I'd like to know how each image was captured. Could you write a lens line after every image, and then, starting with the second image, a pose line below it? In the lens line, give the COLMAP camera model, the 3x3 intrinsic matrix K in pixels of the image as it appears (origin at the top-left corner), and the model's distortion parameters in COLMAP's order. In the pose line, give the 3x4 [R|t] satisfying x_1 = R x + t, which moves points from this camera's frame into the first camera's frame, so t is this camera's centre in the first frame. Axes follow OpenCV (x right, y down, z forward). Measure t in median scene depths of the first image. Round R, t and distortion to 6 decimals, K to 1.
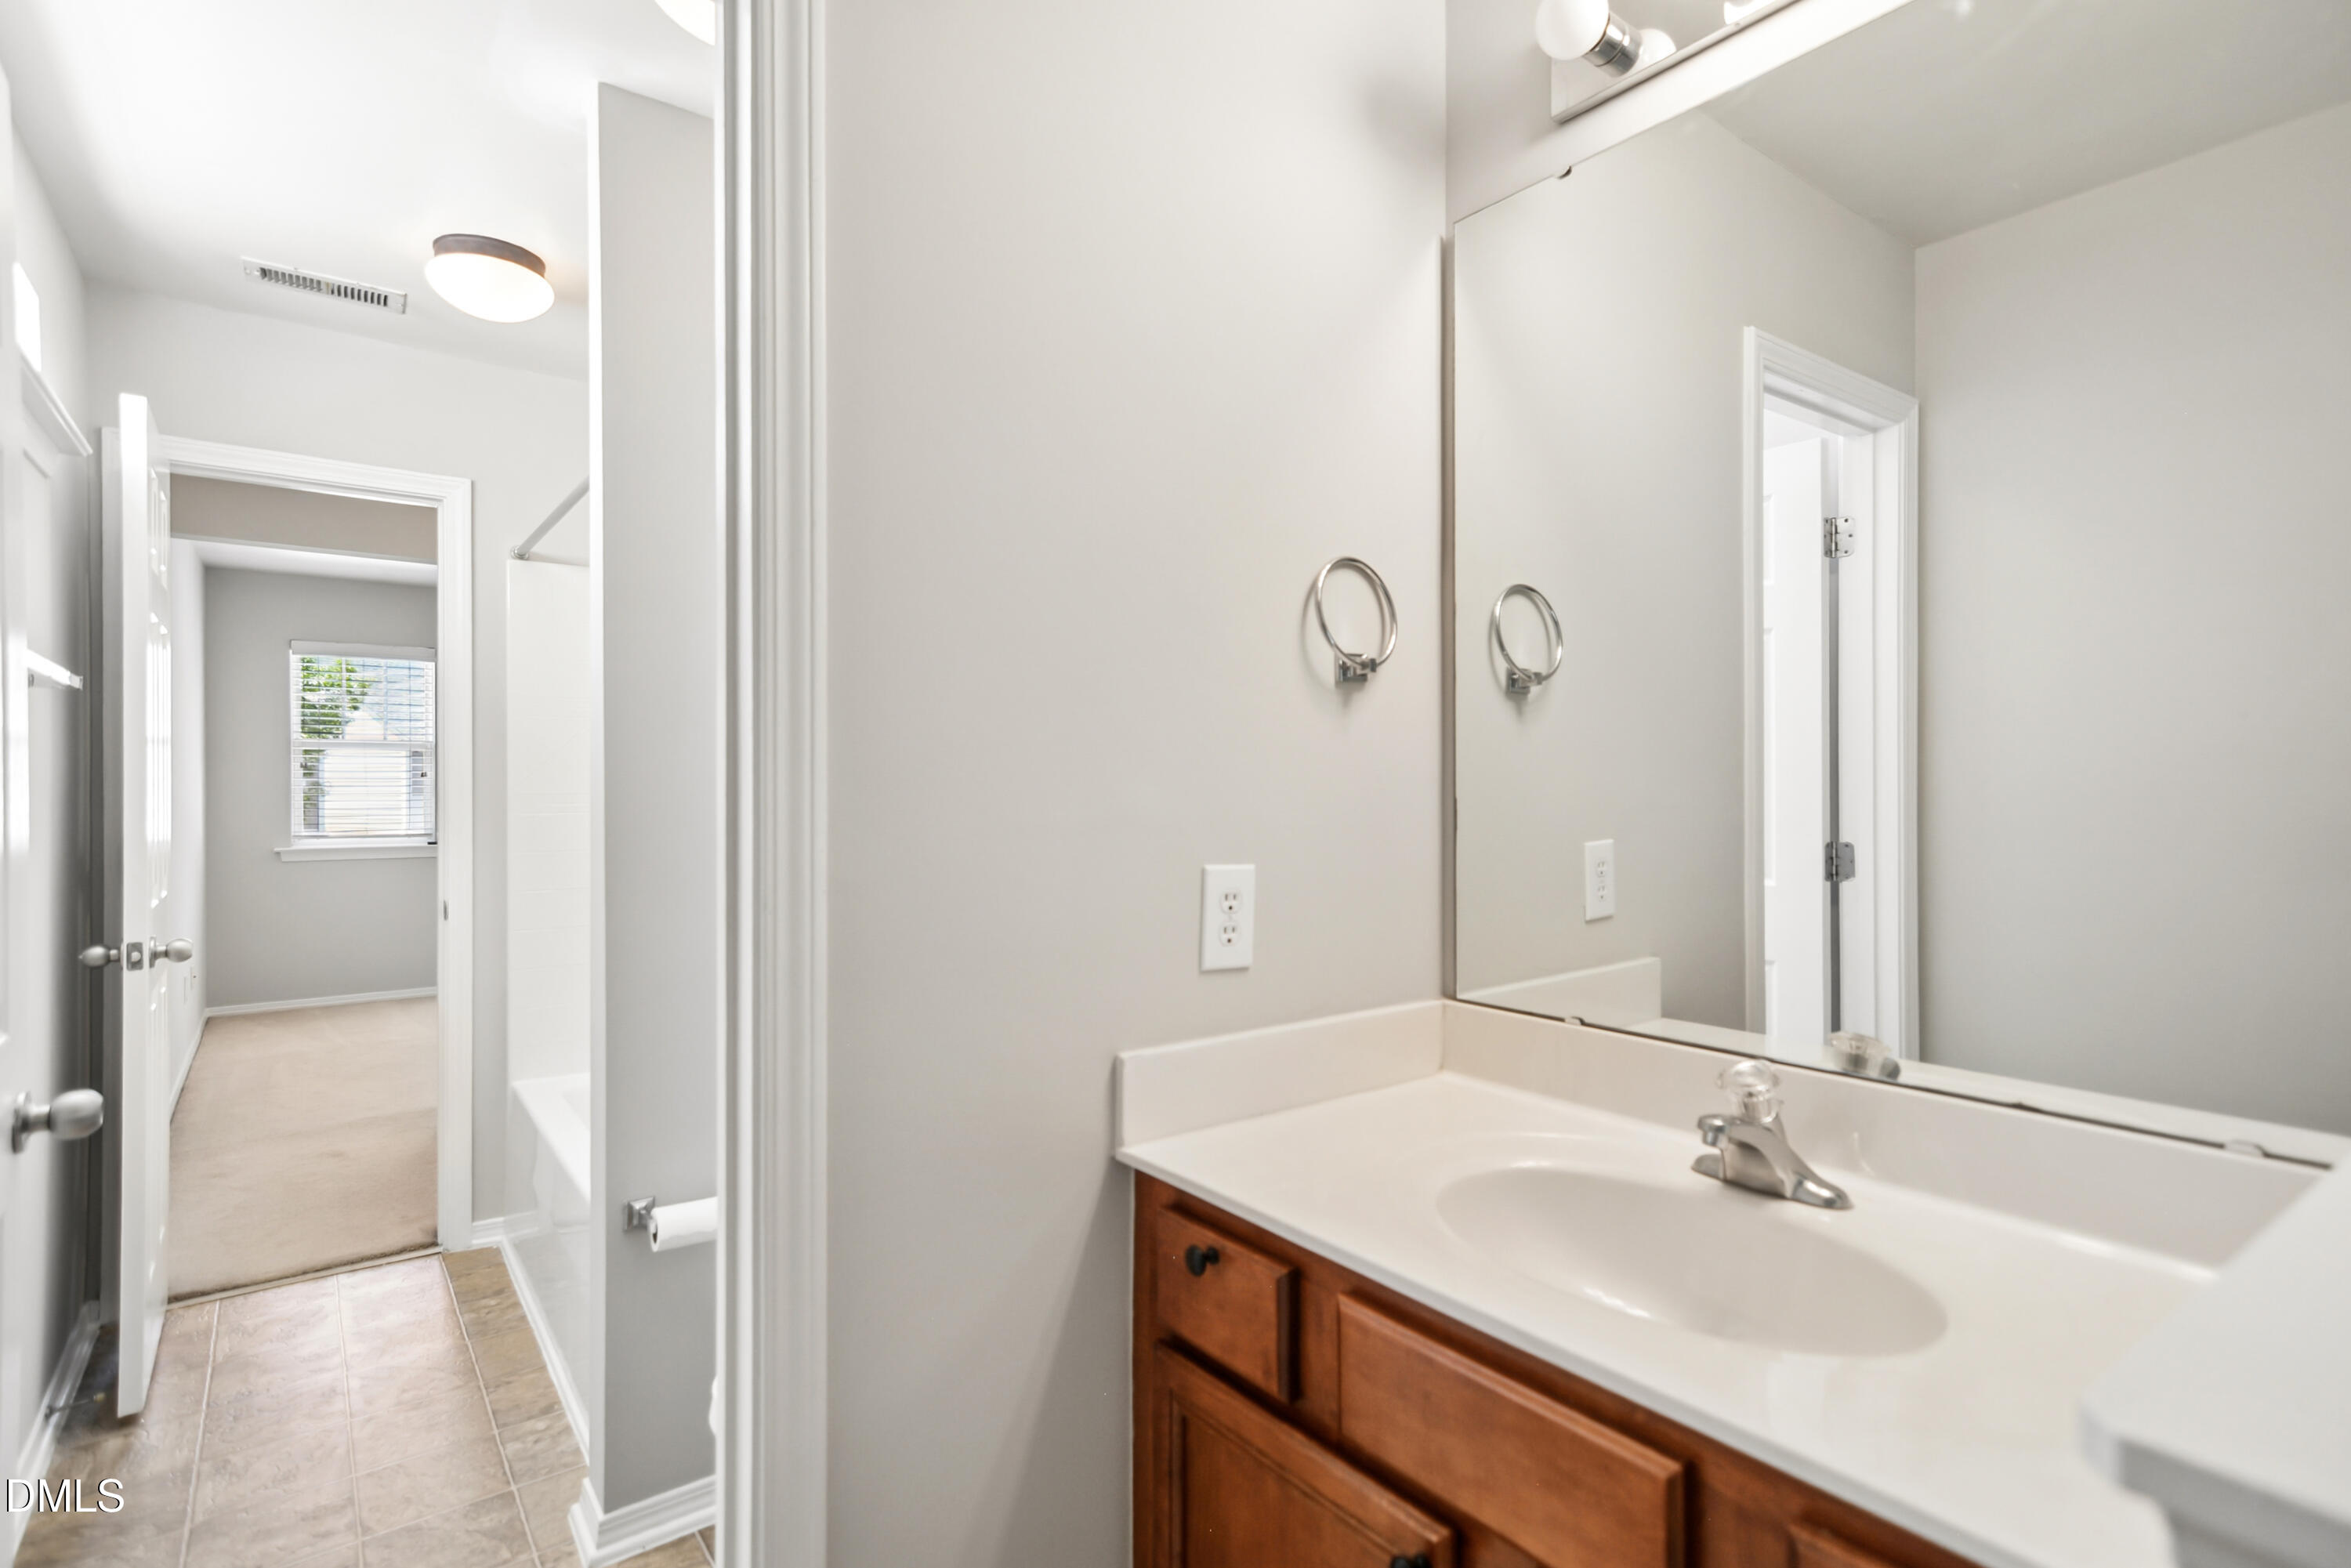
lens RADIAL K [[1145.3, 0, 1133.4], [0, 1145.3, 784.2], [0, 0, 1]] dist [-0.000214, 0.000001]
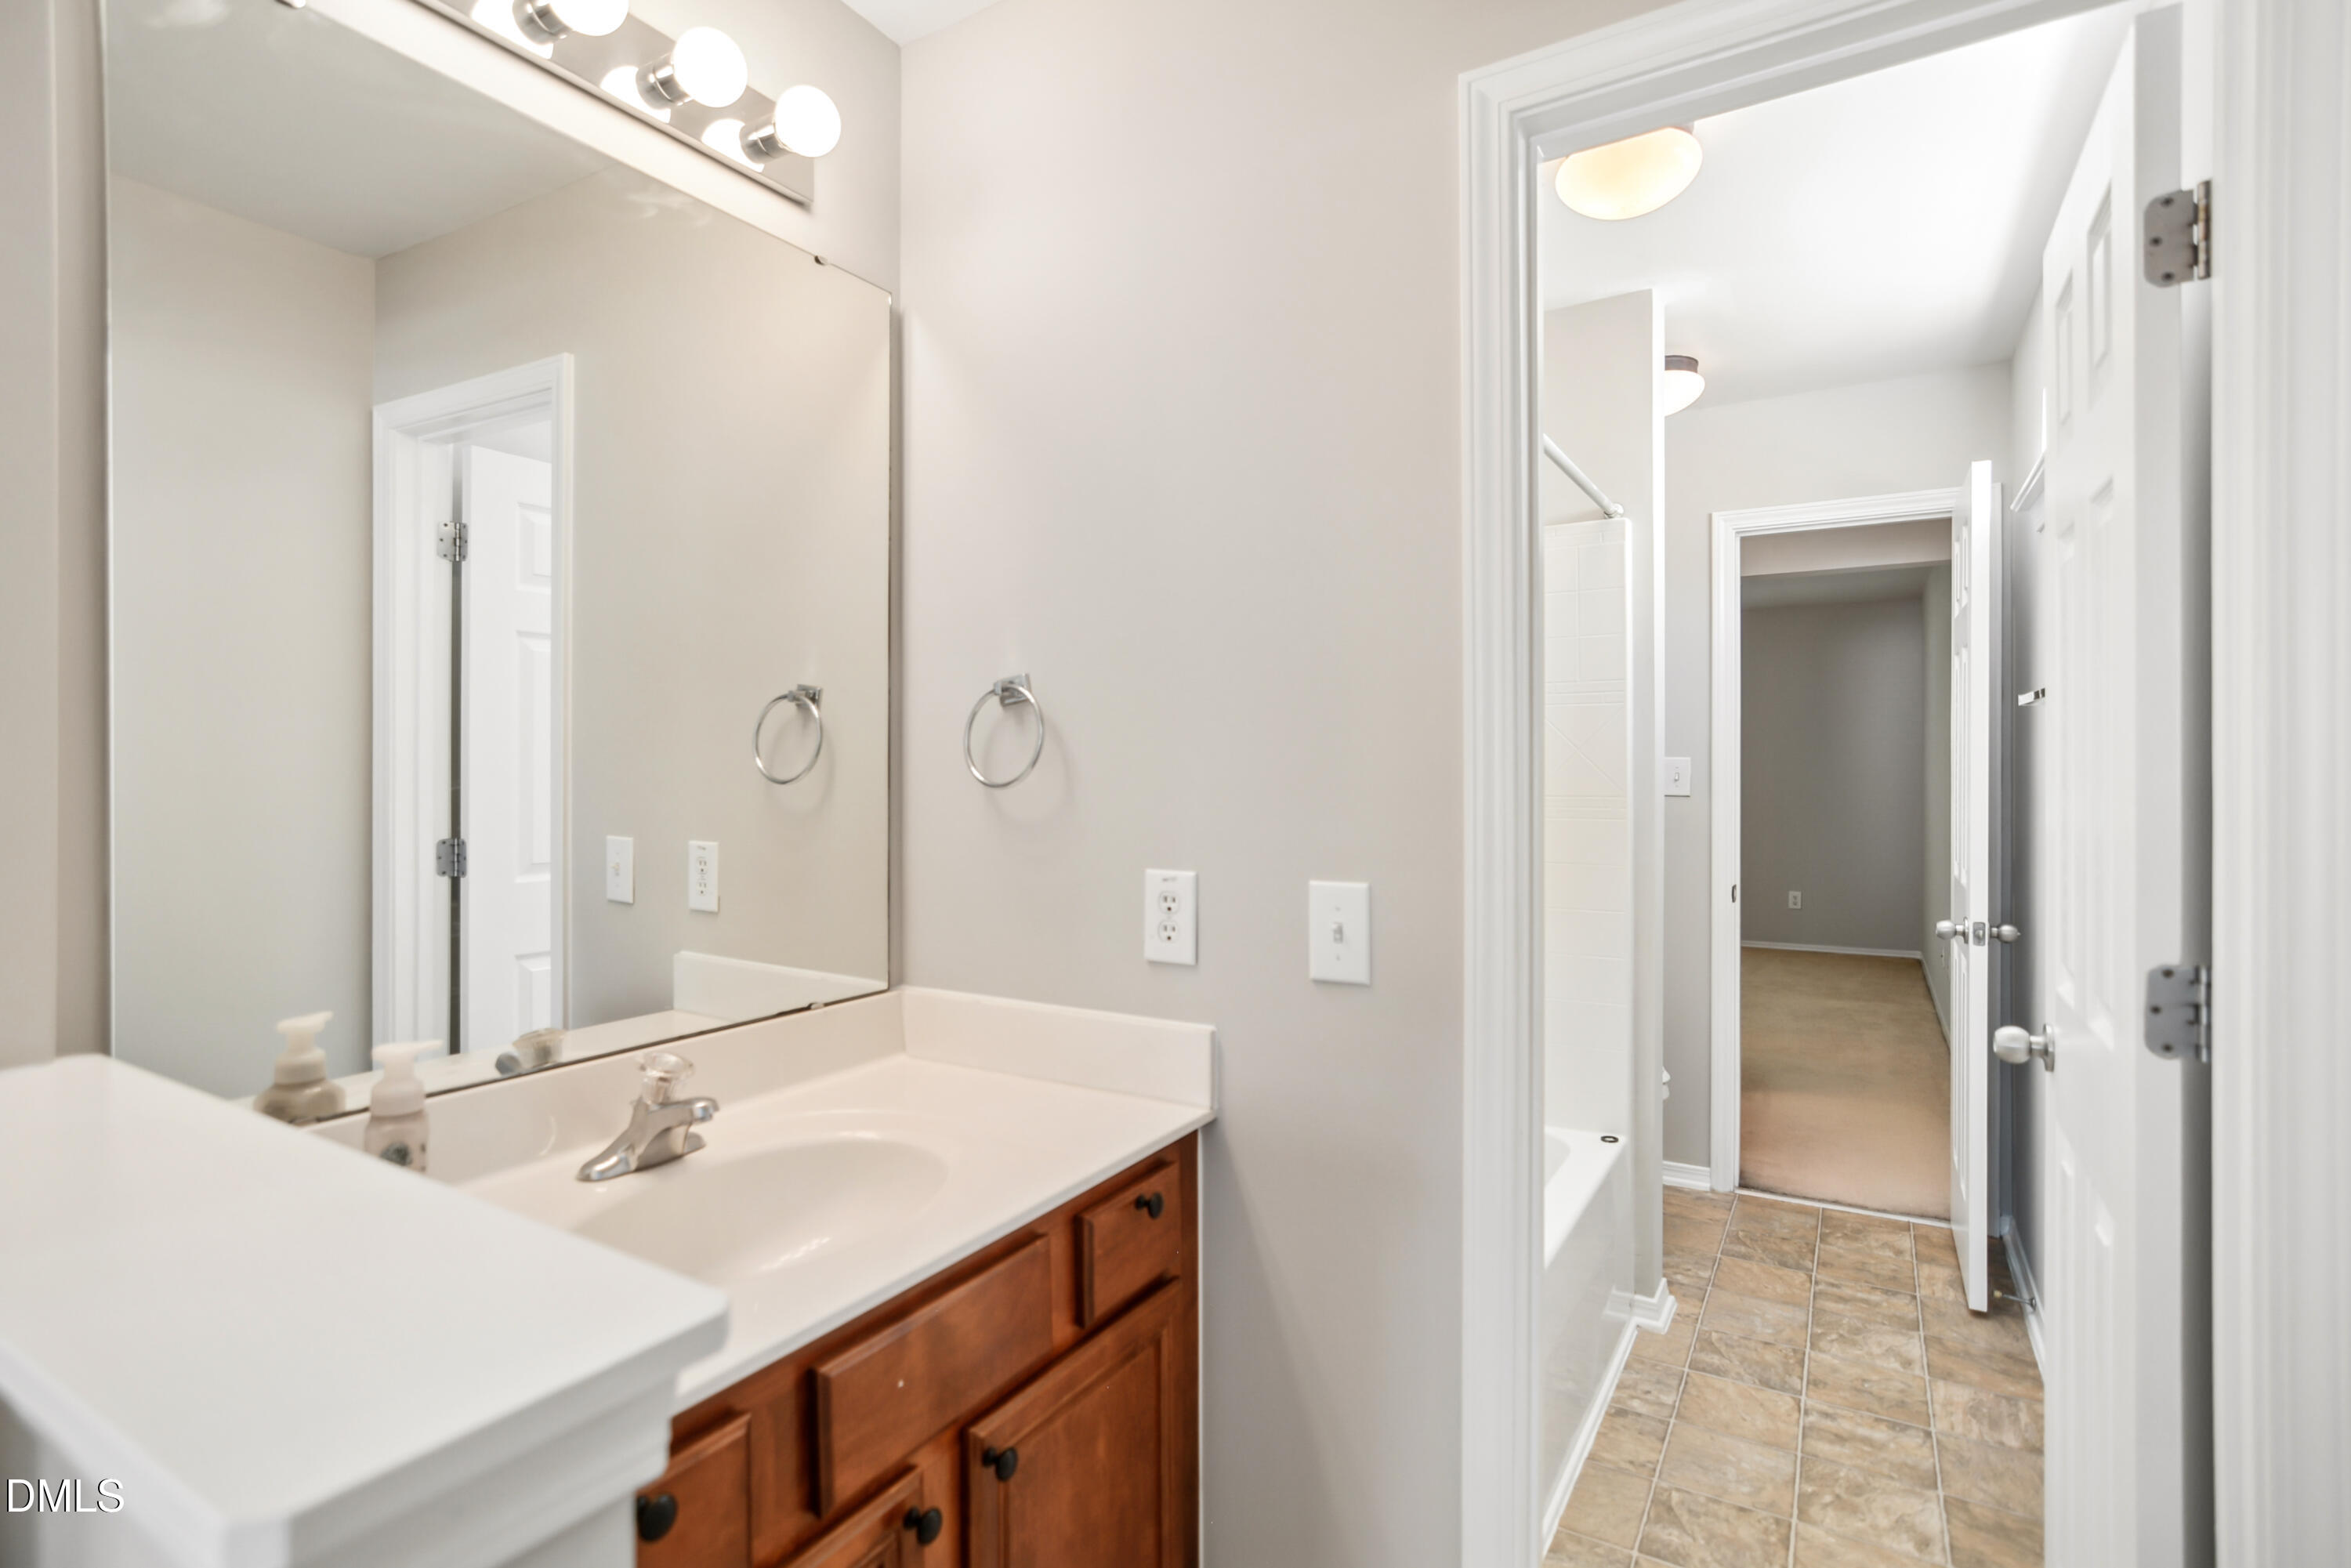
lens RADIAL K [[1145.3, 0, 1133.4], [0, 1145.3, 784.2], [0, 0, 1]] dist [-0.000214, 0.000001]
pose [[-0.370779, 0.021780, 0.928466, -1.341148], [0.008088, 0.999763, -0.020222, -0.007284], [-0.928686, 0.000011, -0.370867, 1.817252]]
